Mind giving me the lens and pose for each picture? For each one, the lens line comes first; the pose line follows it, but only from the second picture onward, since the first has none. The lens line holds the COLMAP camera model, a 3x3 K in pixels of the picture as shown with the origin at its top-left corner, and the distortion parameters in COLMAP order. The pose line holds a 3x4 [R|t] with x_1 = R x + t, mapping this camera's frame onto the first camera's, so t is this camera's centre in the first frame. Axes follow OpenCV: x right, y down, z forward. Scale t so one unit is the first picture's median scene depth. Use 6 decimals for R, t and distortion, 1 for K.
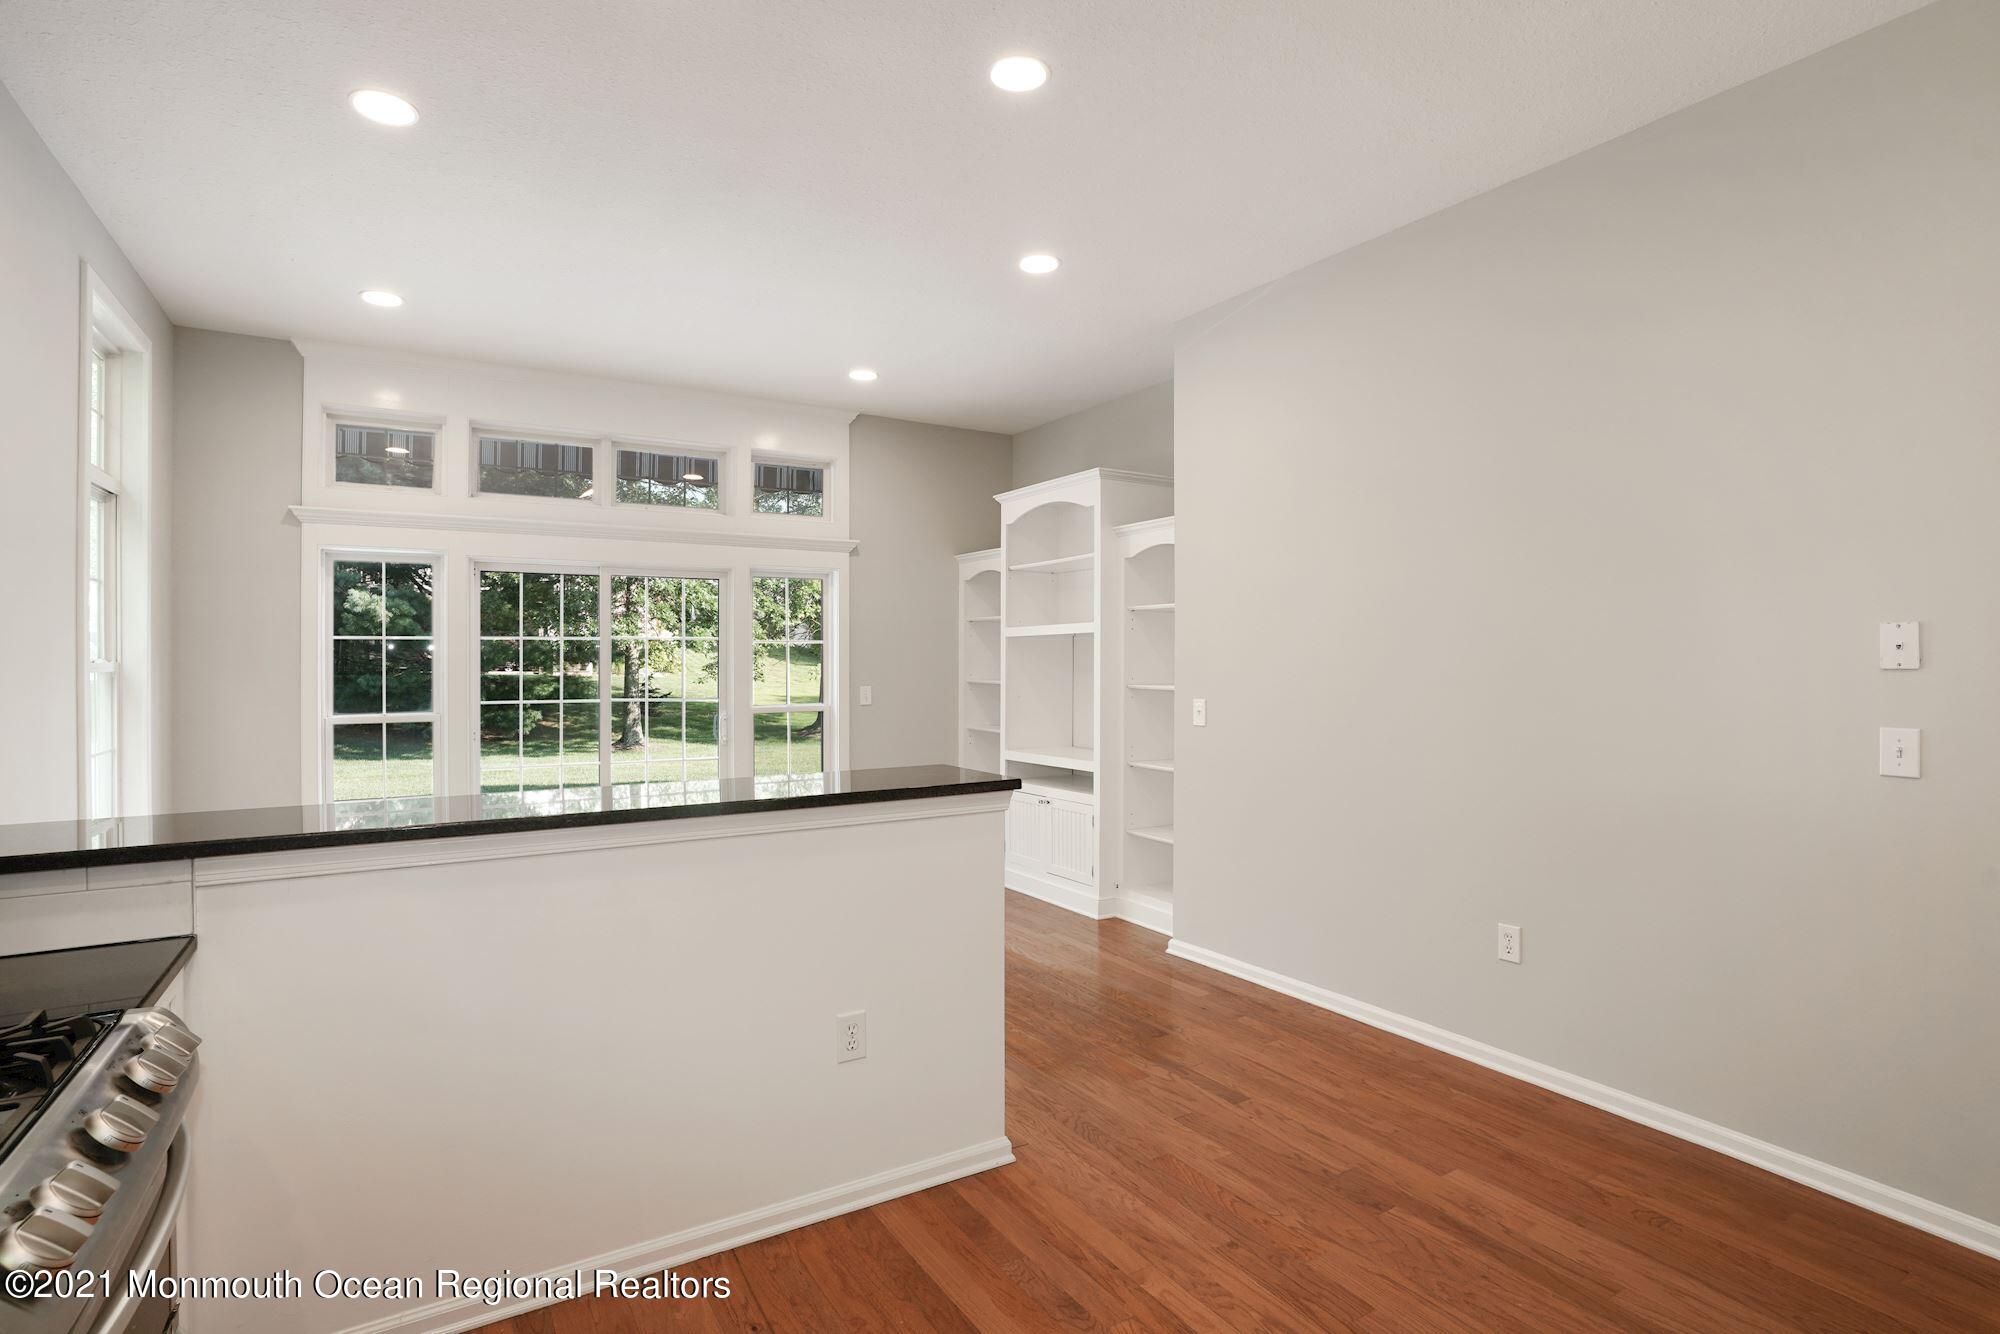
lens RADIAL K [[992.7, 0, 1001.6], [0, 992.7, 657.5], [0, 0, 1]] dist [-0.061918, 0.033914]
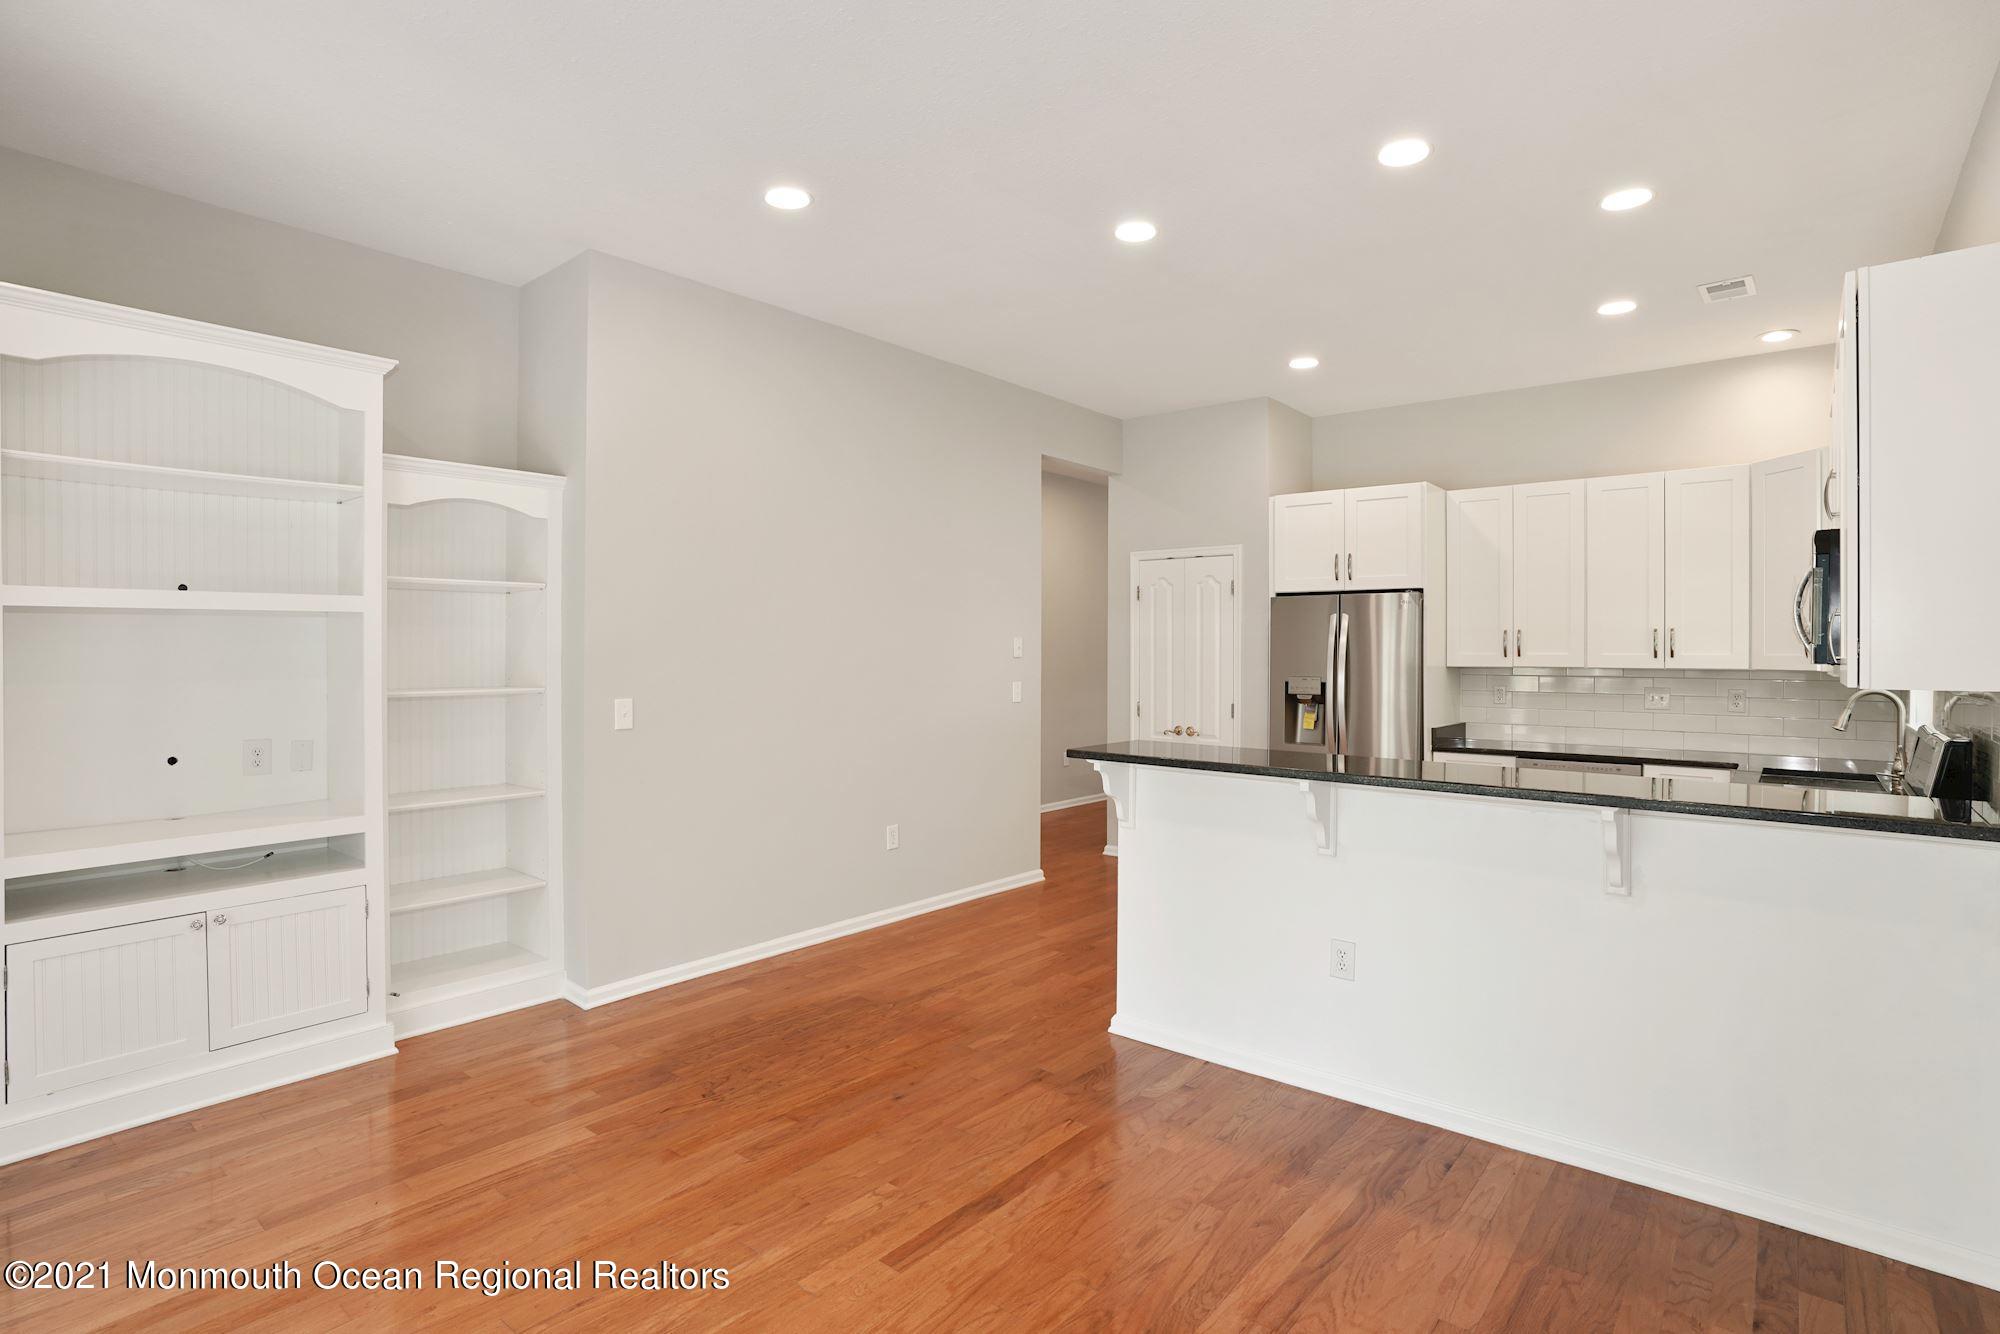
lens RADIAL K [[984.3, 0, 1000.0], [0, 984.3, 667.0], [0, 0, 1]] dist [-0.080198, 0.038437]
pose [[-0.307705, -0.012555, 0.951399, -0.616335], [0.000897, 0.999909, 0.013485, 0.001643], [-0.951482, 0.005003, -0.307665, 0.806279]]
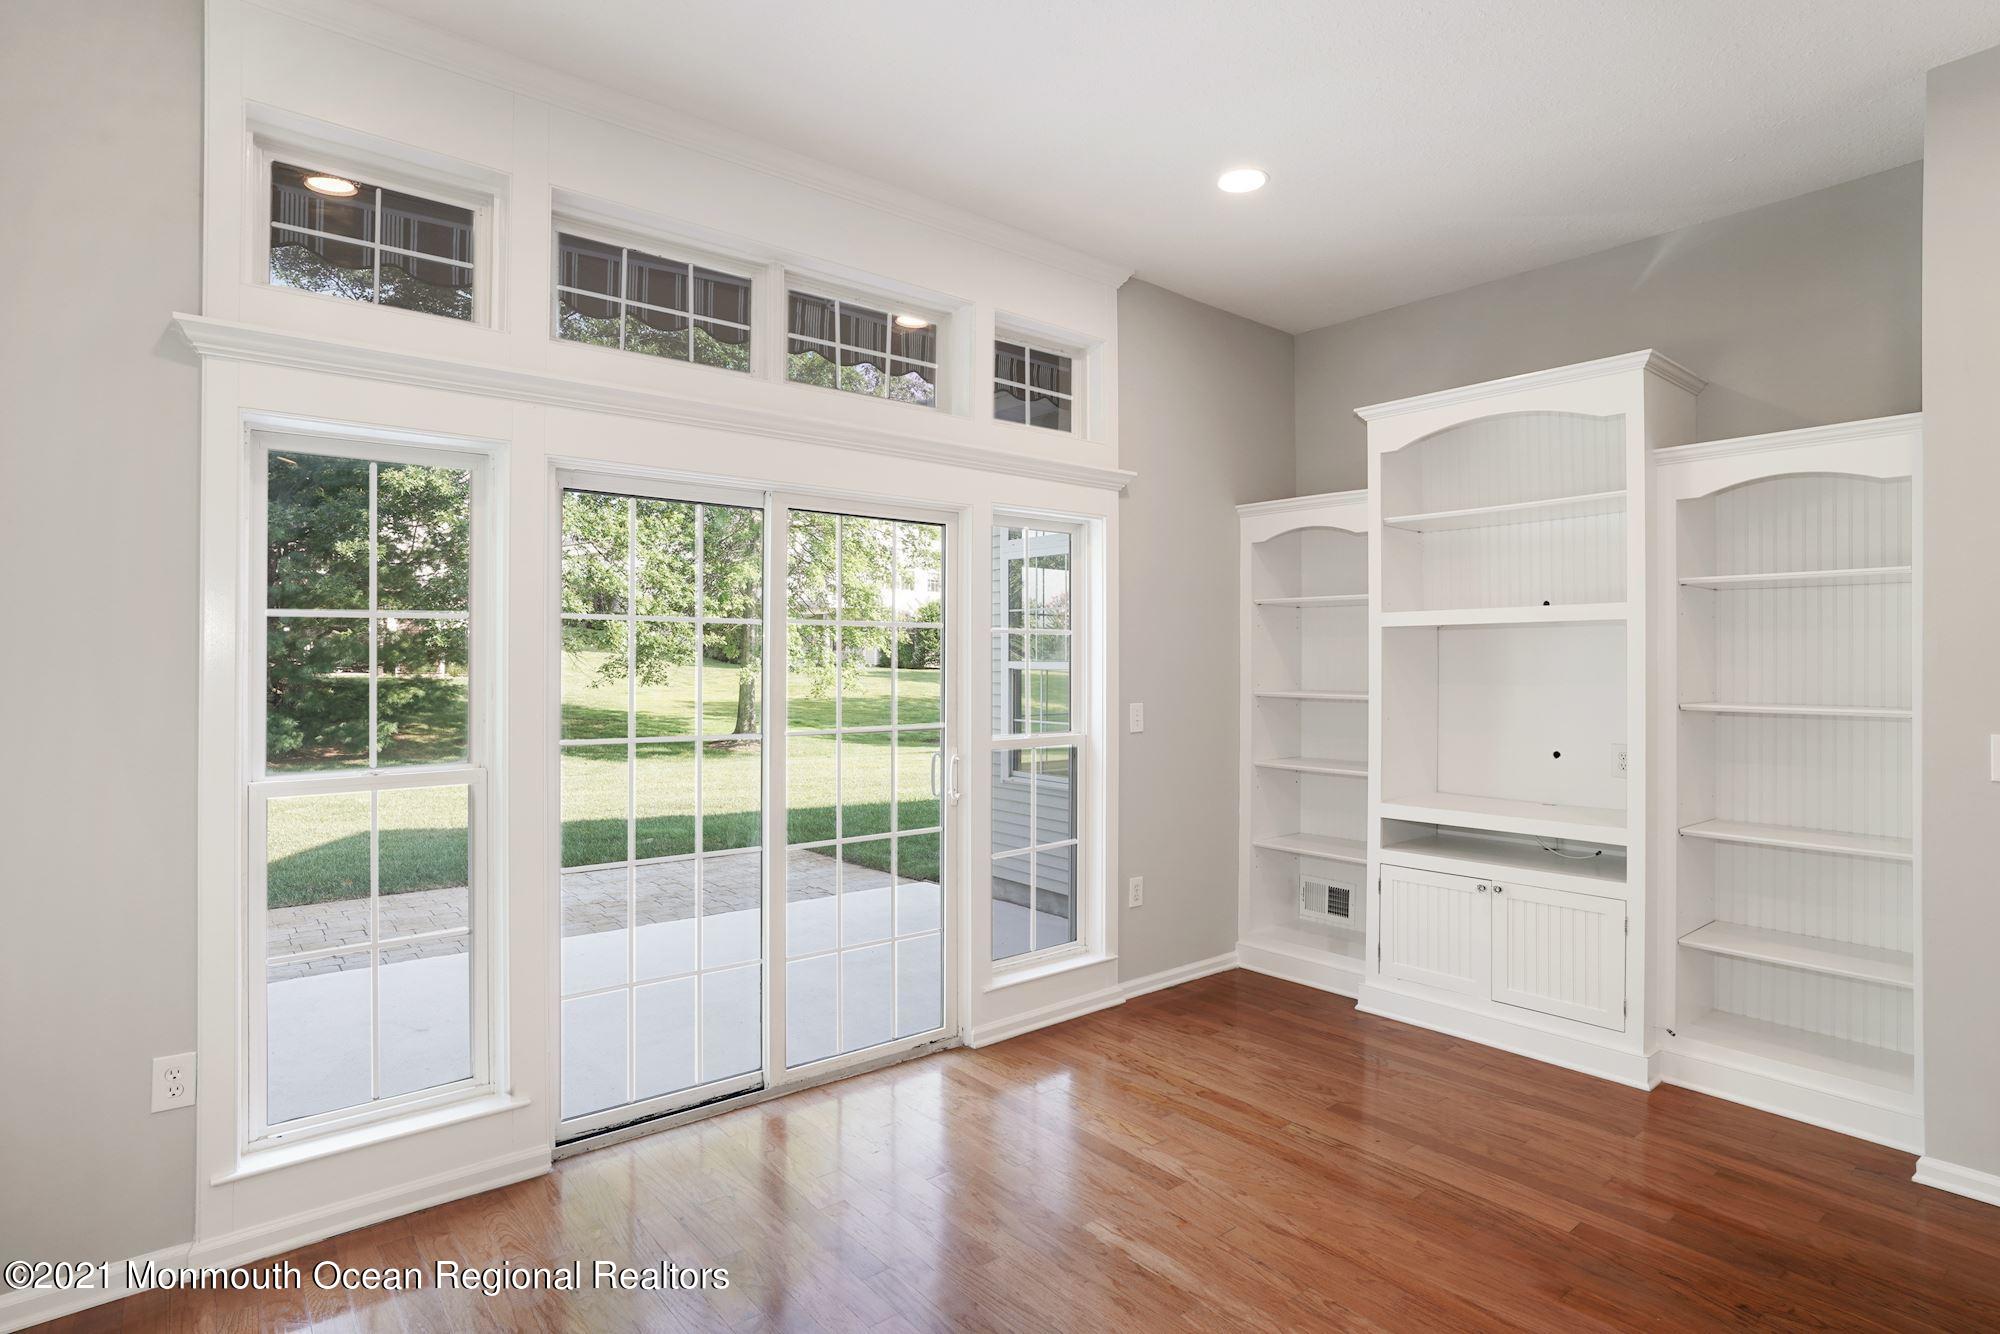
lens RADIAL K [[1018.3, 0, 1001.0], [0, 1018.3, 659.3], [0, 0, 1]] dist [-0.050626, 0.035693]
pose [[0.989612, 0.003728, 0.143719, -0.382937], [-0.003926, 0.999992, 0.001095, 0.000387], [-0.143714, -0.001648, 0.989618, 0.441849]]
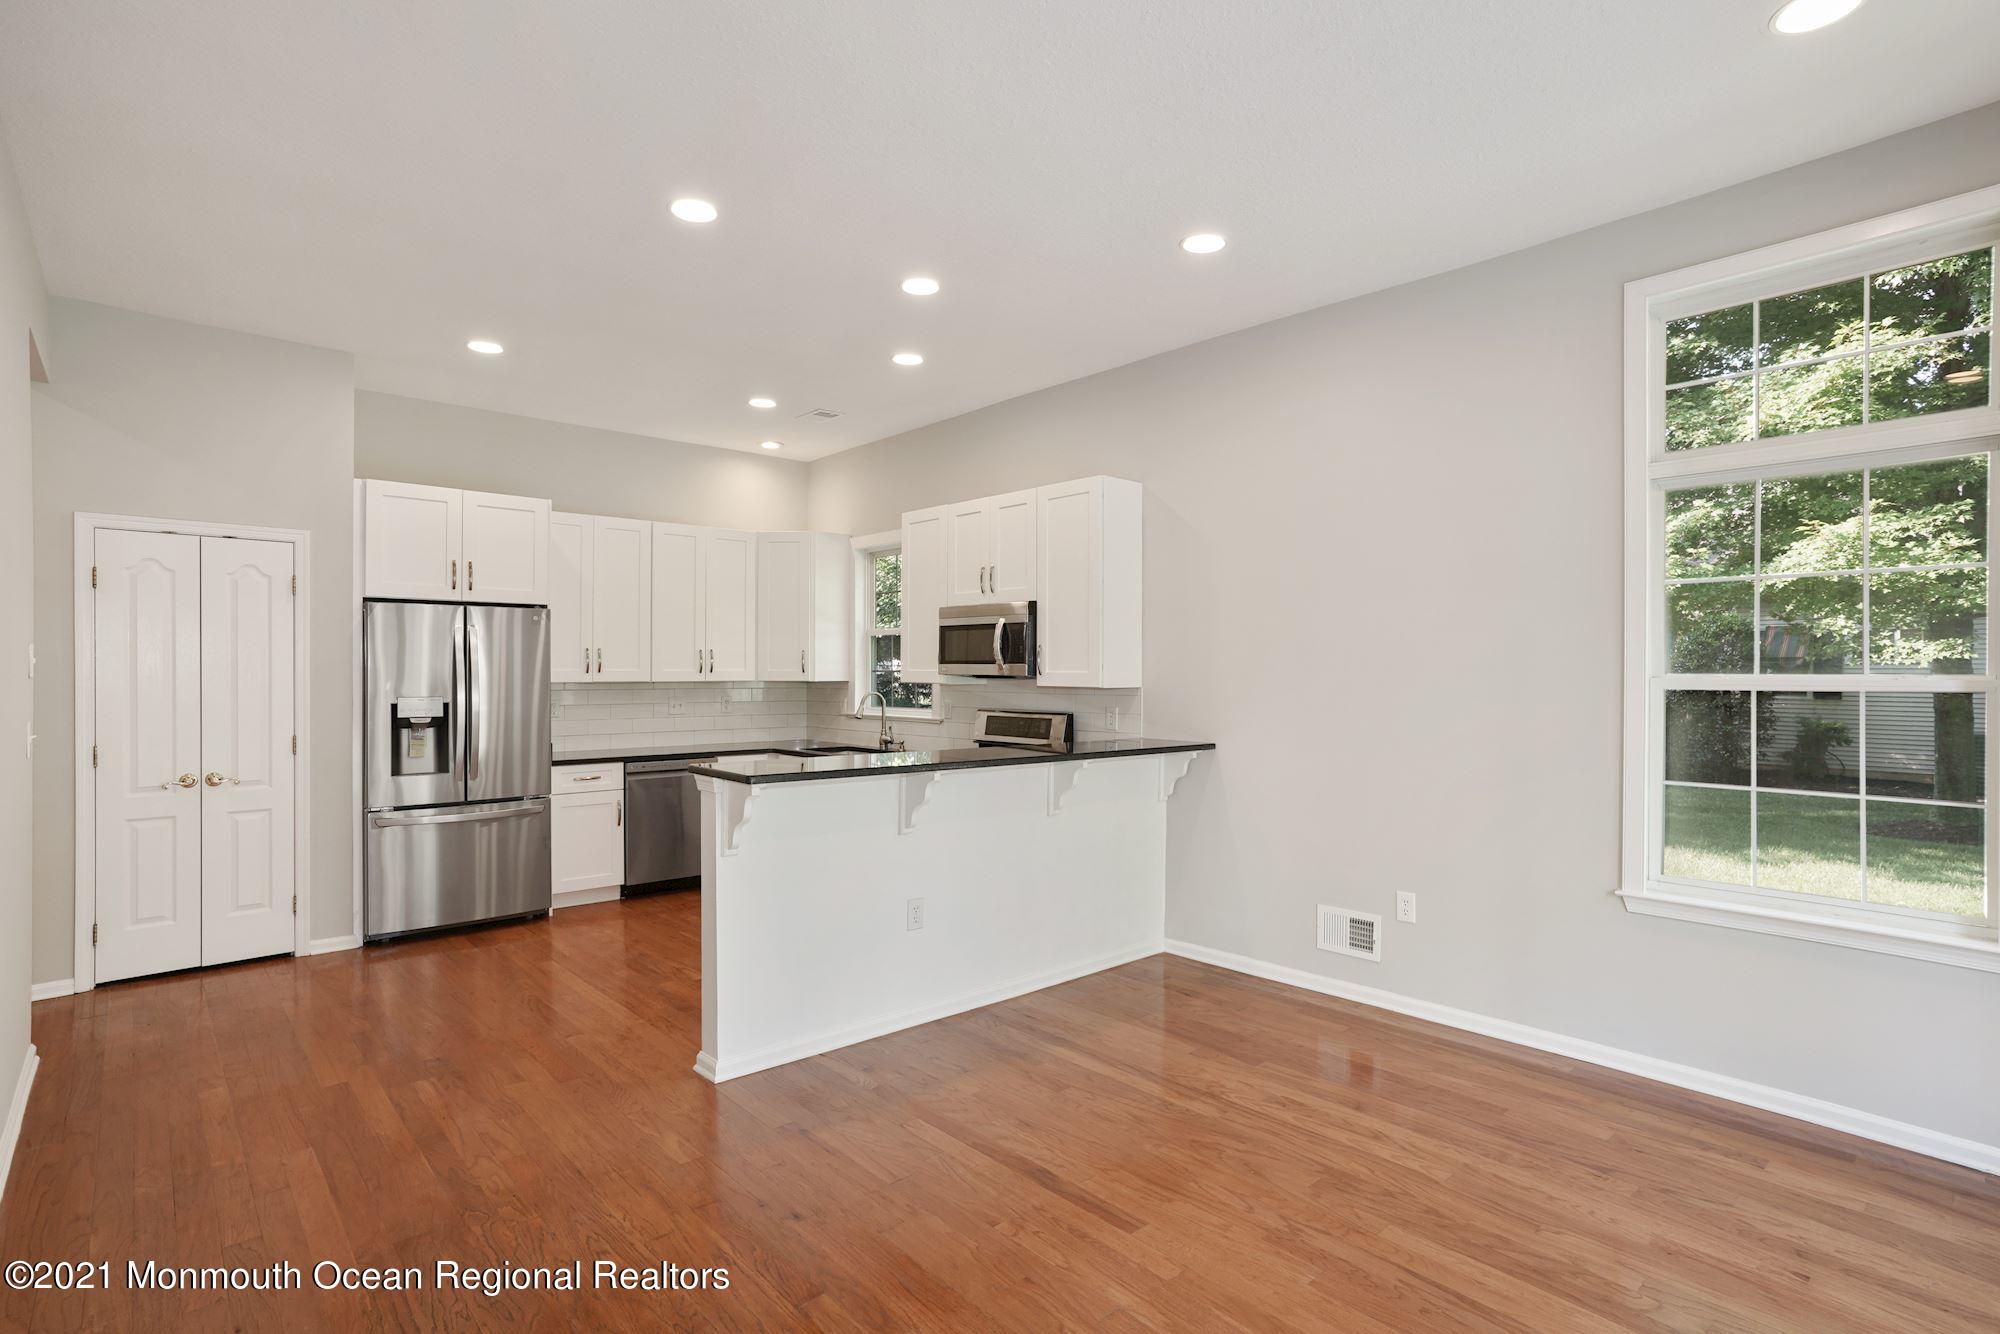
lens RADIAL K [[981.6, 0, 977.0], [0, 981.6, 669.1], [0, 0, 1]] dist [-0.027393, 0.040648]
pose [[-0.988313, 0.000004, -0.152439, -0.064340], [-0.000349, 0.999997, 0.002295, -0.002042], [0.152438, 0.002321, -0.988310, 1.172998]]
